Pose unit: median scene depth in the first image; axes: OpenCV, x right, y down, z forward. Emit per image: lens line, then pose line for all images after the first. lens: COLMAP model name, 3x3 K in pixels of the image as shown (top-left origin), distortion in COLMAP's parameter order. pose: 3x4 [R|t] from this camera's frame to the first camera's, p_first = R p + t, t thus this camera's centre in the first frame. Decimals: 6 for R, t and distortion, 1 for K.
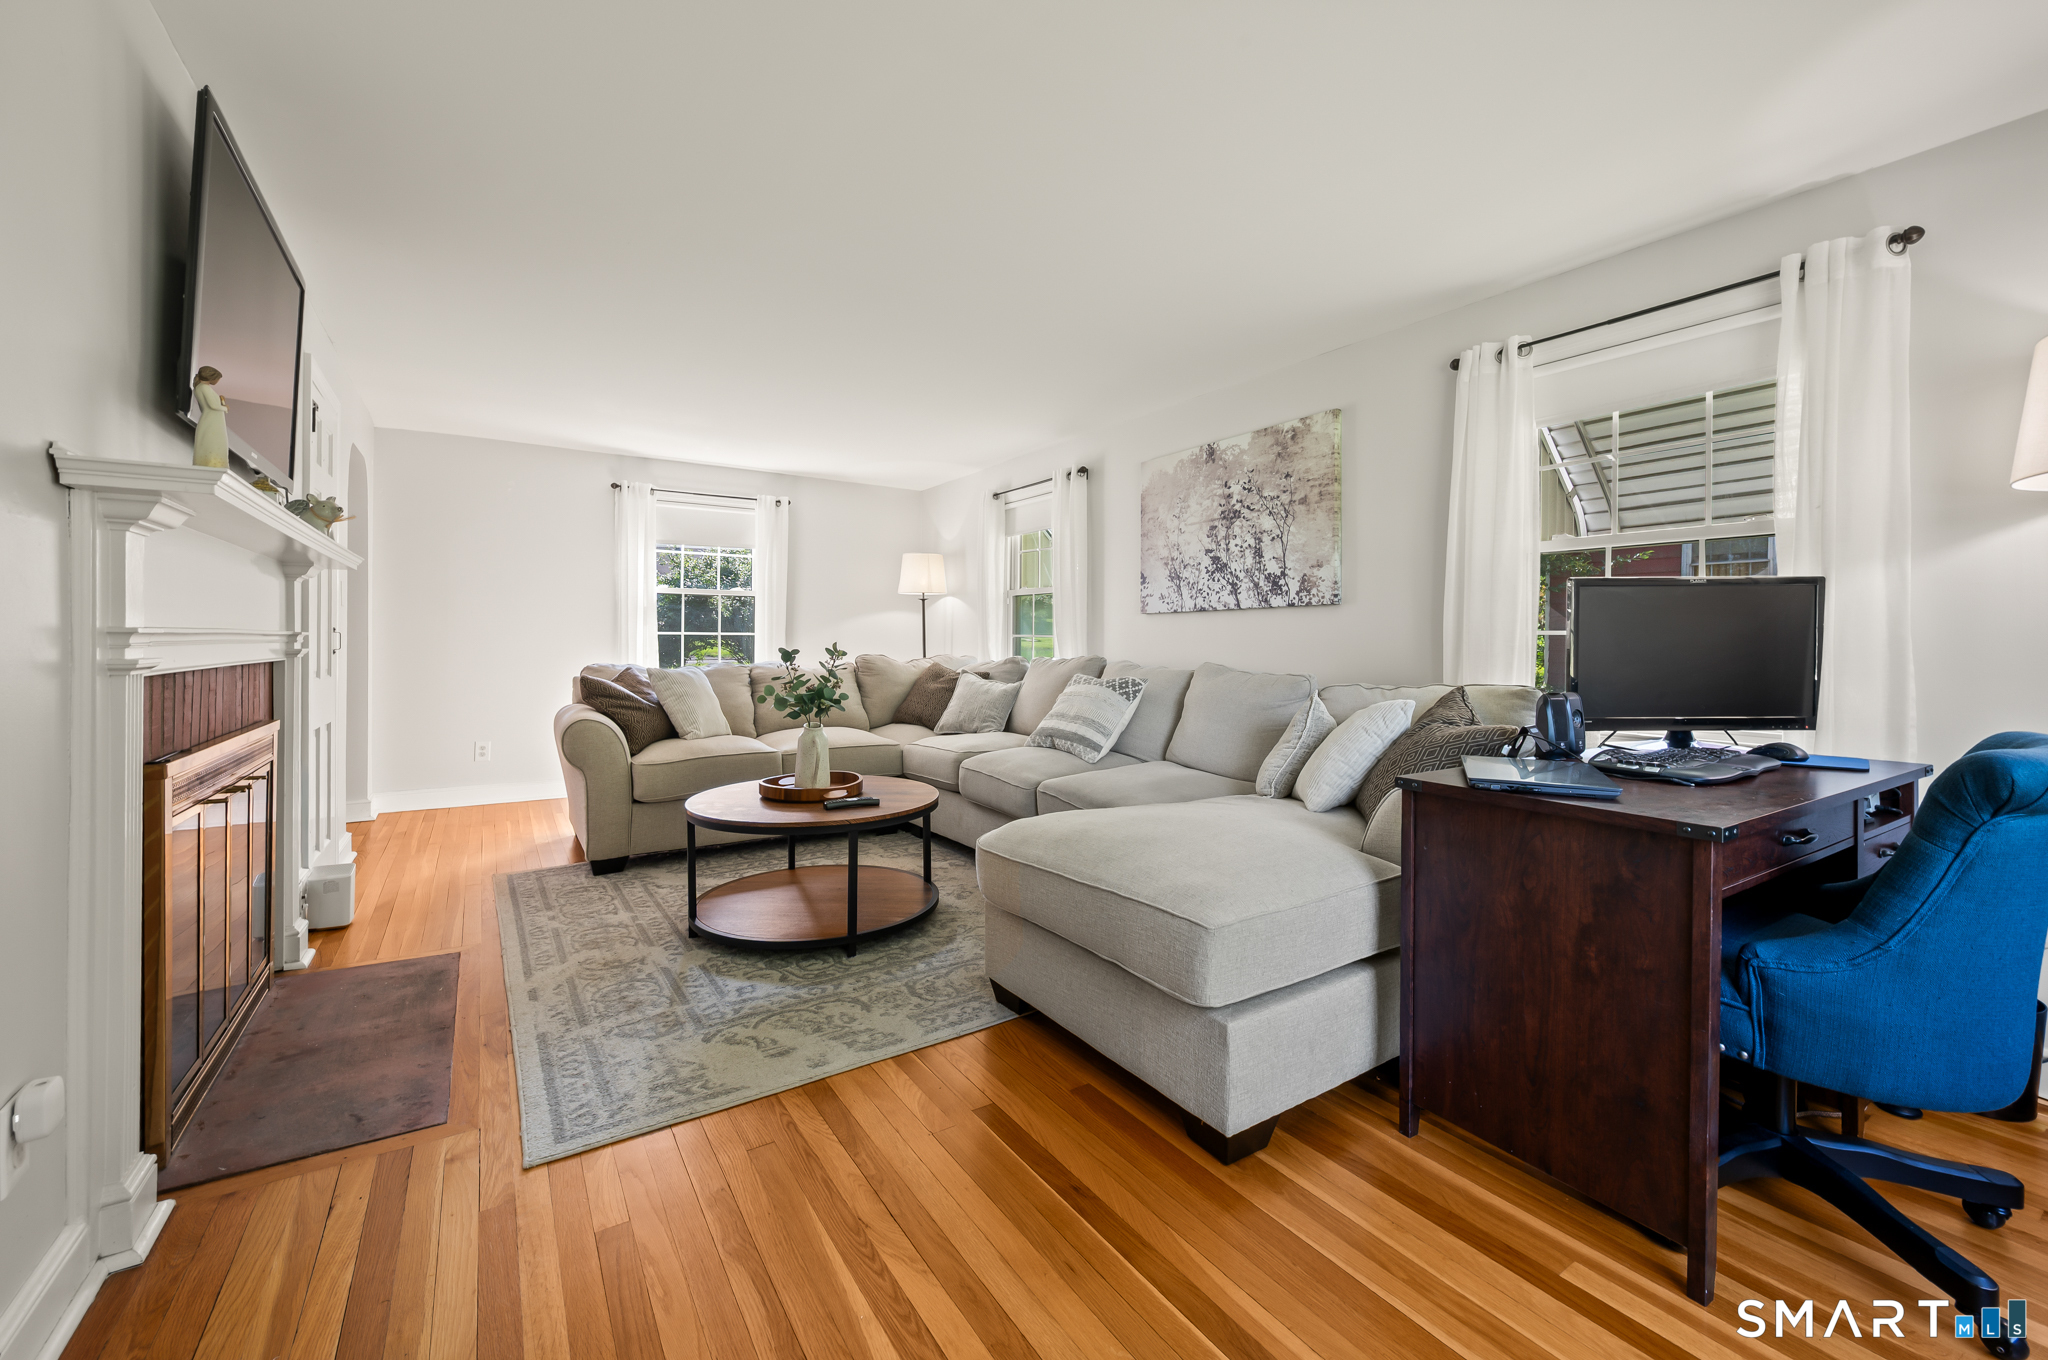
lens RADIAL K [[807.4, 0, 1049.4], [0, 807.4, 661.6], [0, 0, 1]] dist [-0.000269, -0.000017]
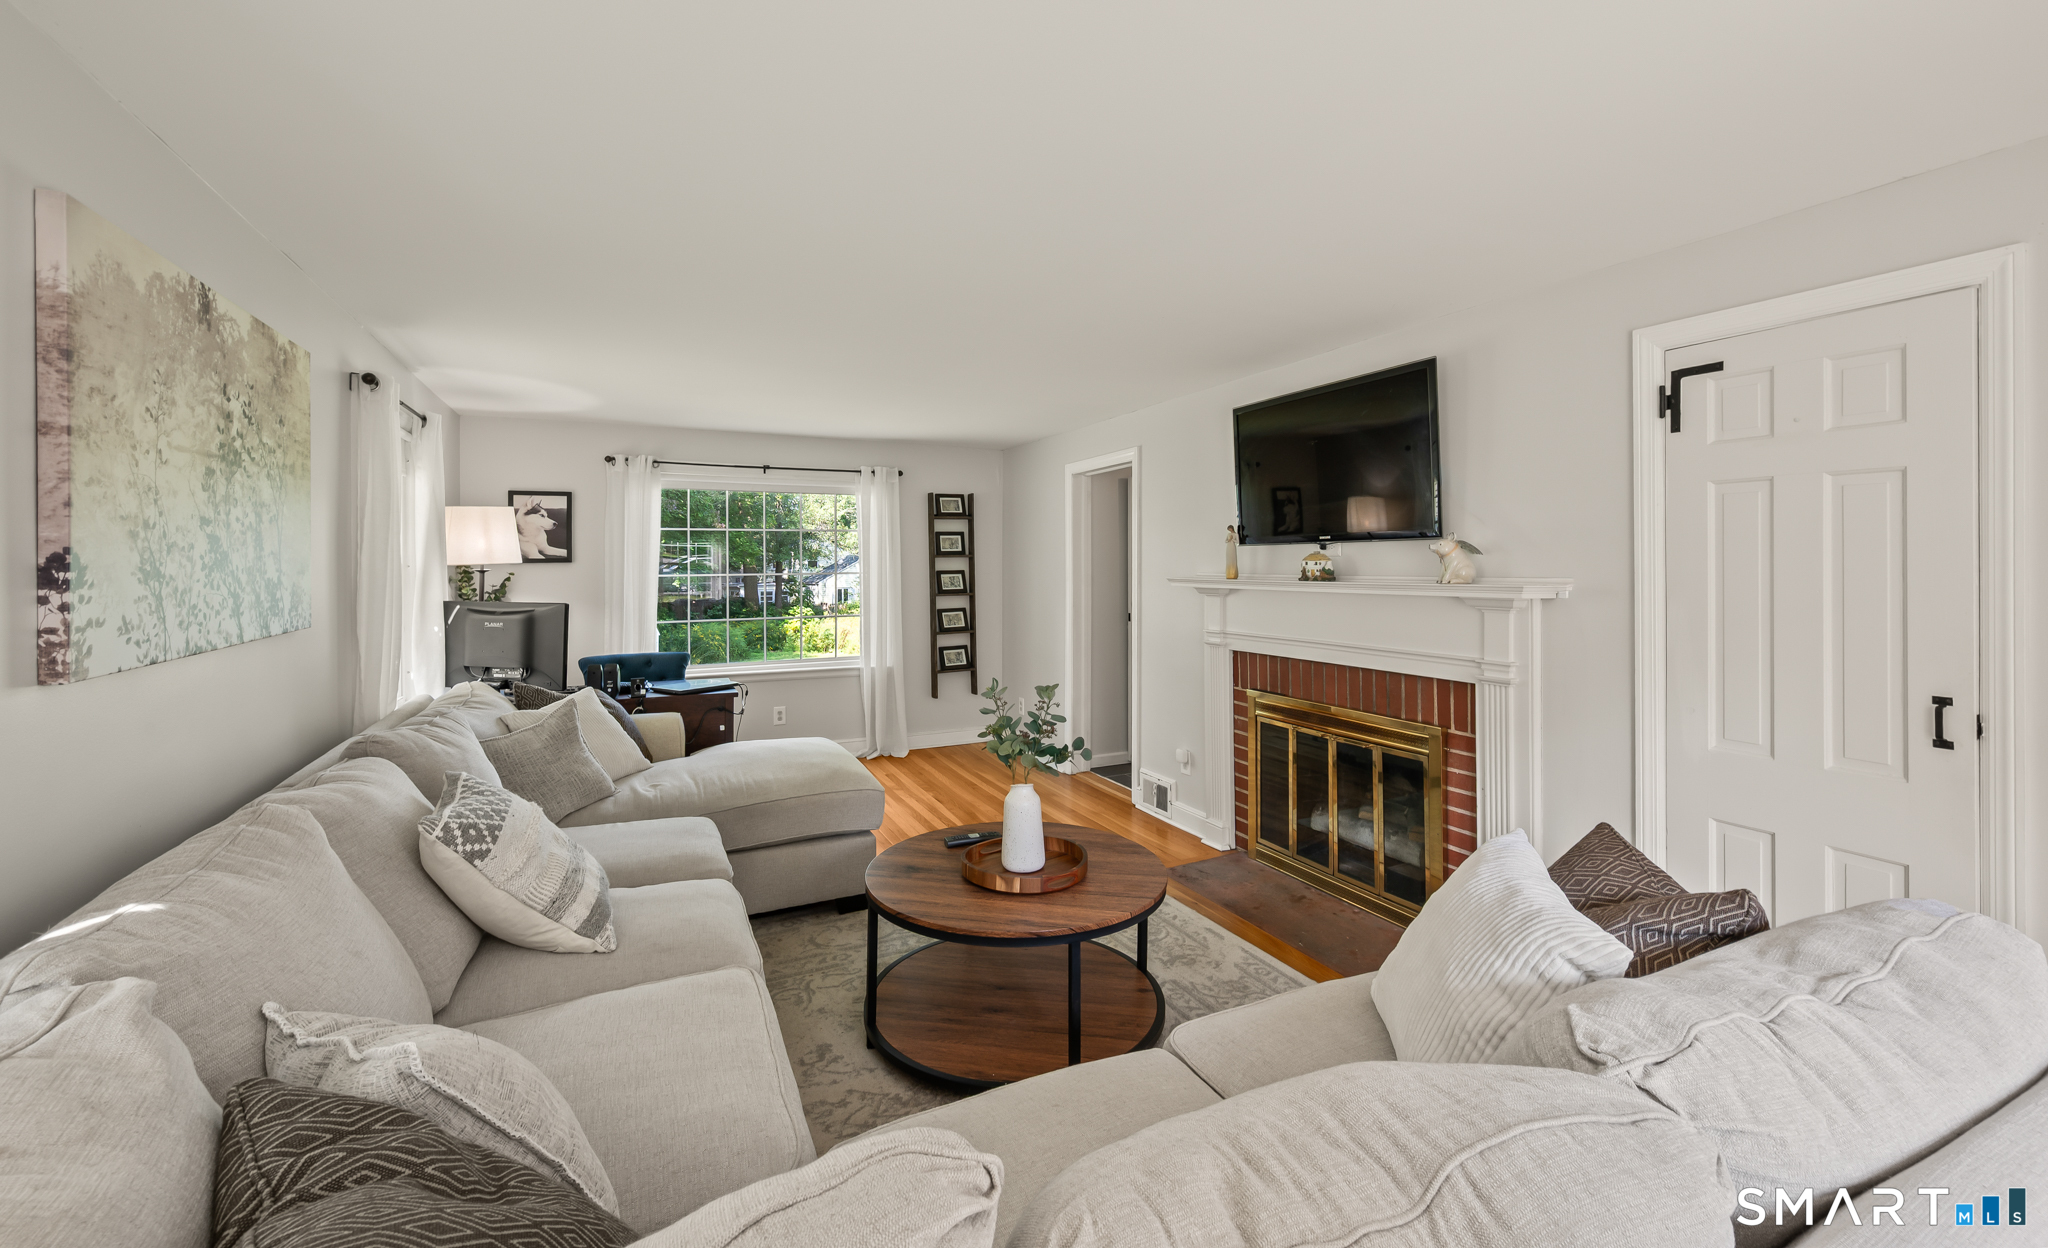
lens RADIAL K [[811.0, 0, 1010.0], [0, 811.0, 557.4], [0, 0, 1]] dist [-0.002325, -0.000193]
pose [[-0.985044, 0.002008, 0.172292, -0.334831], [0.005401, 0.999801, 0.019226, -0.127786], [-0.172219, 0.019869, -0.984858, 1.421968]]
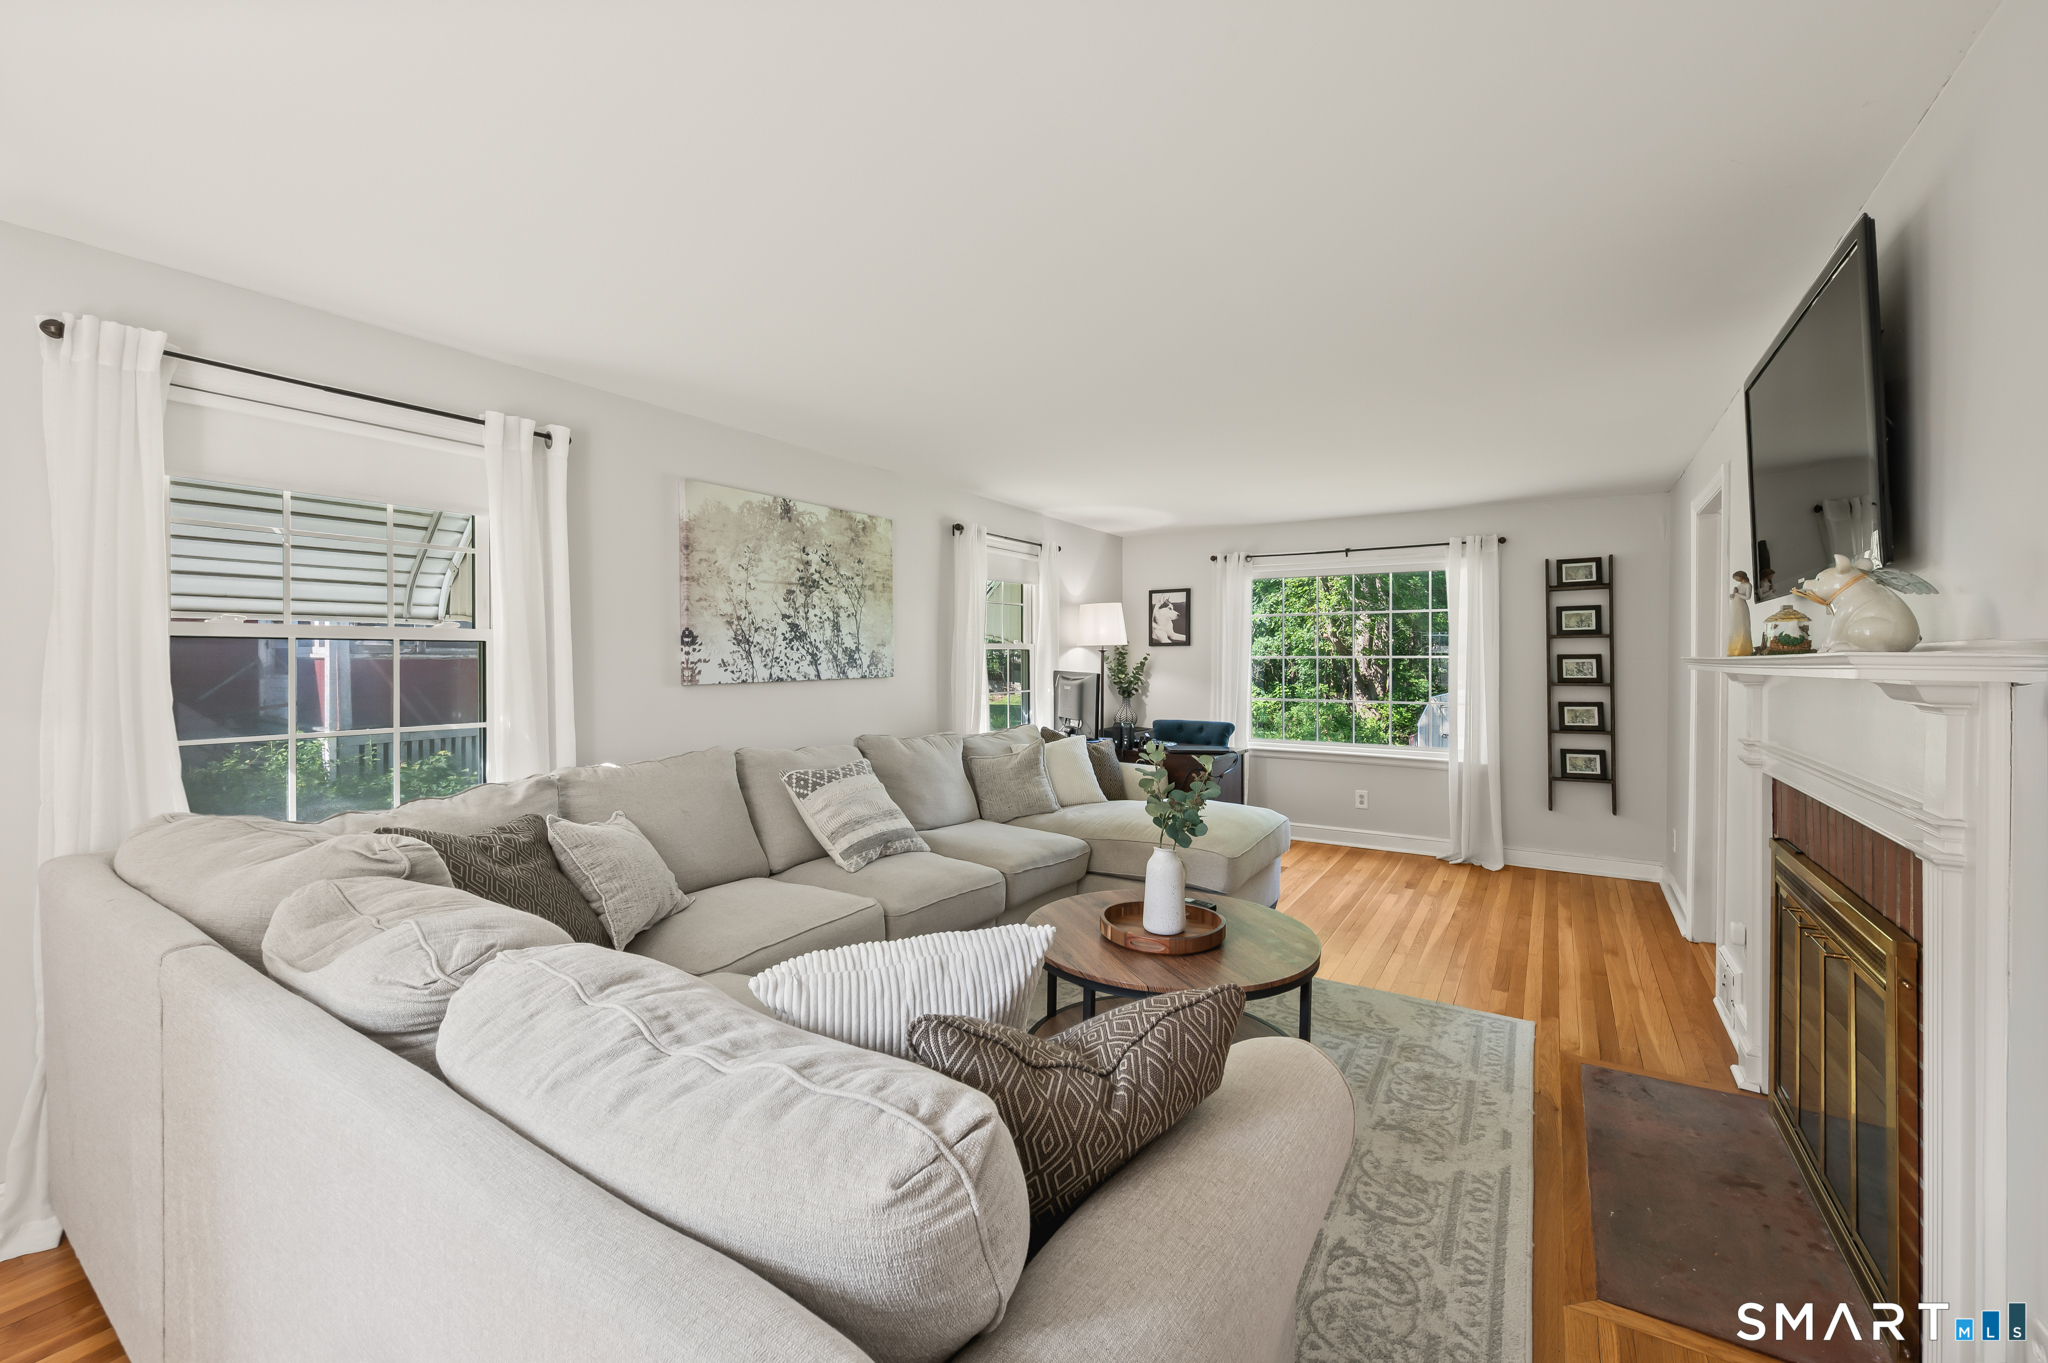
lens RADIAL K [[807.4, 0, 1049.4], [0, 807.4, 663.1], [0, 0, 1]] dist [-0.000269, -0.000017]
pose [[-0.392391, -0.009911, 0.919745, -0.789611], [0.020161, 0.999609, 0.019373, -0.099566], [-0.919578, 0.026145, -0.392038, 1.129004]]
